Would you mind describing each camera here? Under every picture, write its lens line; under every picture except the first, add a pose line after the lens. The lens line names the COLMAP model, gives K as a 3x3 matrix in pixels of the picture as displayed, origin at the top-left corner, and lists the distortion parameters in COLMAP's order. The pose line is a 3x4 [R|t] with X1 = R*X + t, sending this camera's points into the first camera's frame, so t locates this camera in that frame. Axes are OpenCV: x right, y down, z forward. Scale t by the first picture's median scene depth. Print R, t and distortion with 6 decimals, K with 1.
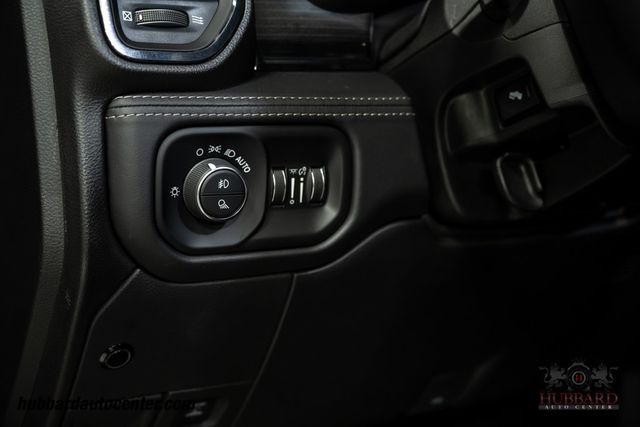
lens RADIAL K [[1058.7, 0, 320.0], [0, 1058.7, 213.5], [0, 0, 1]] dist [0.004536, -0.010505]
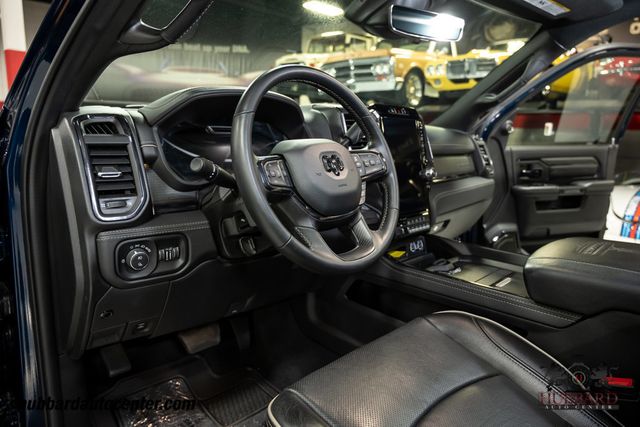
lens RADIAL K [[434.3, 0, 320.0], [0, 434.3, 213.5], [0, 0, 1]] dist [-0.009293, -0.000020]
pose [[0.983350, -0.028235, 0.179513, 0.185843], [0.023719, 0.999347, 0.027257, -0.166290], [-0.180166, -0.022545, 0.983378, -0.297801]]
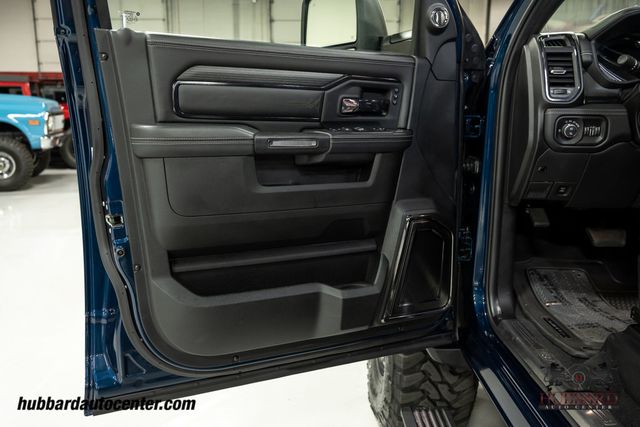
lens RADIAL K [[571.6, 0, 320.0], [0, 571.6, 213.5], [0, 0, 1]] dist [0.012819, 0.011198]
pose [[0.836423, 0.086115, -0.541277, 0.338782], [-0.074357, 0.996278, 0.043601, 0.282292], [0.543018, 0.003779, 0.839713, -1.502384]]
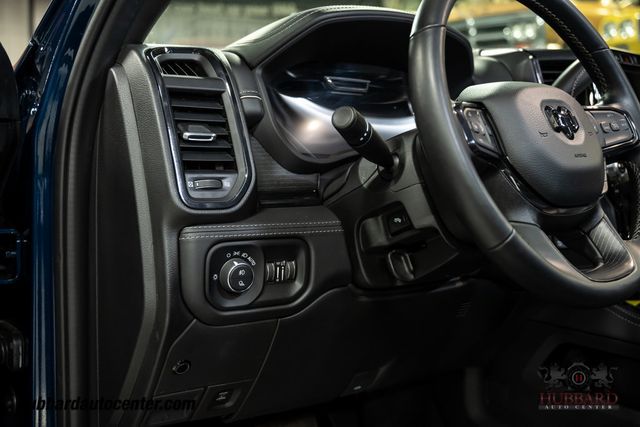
lens RADIAL K [[719.6, 0, 320.0], [0, 719.6, 213.5], [0, 0, 1]] dist [-0.000787, 0.037640]
pose [[0.998115, -0.007976, 0.060858, -0.028249], [0.011783, 0.997978, -0.062454, -0.047701], [-0.060237, 0.063053, 0.996191, -0.256335]]
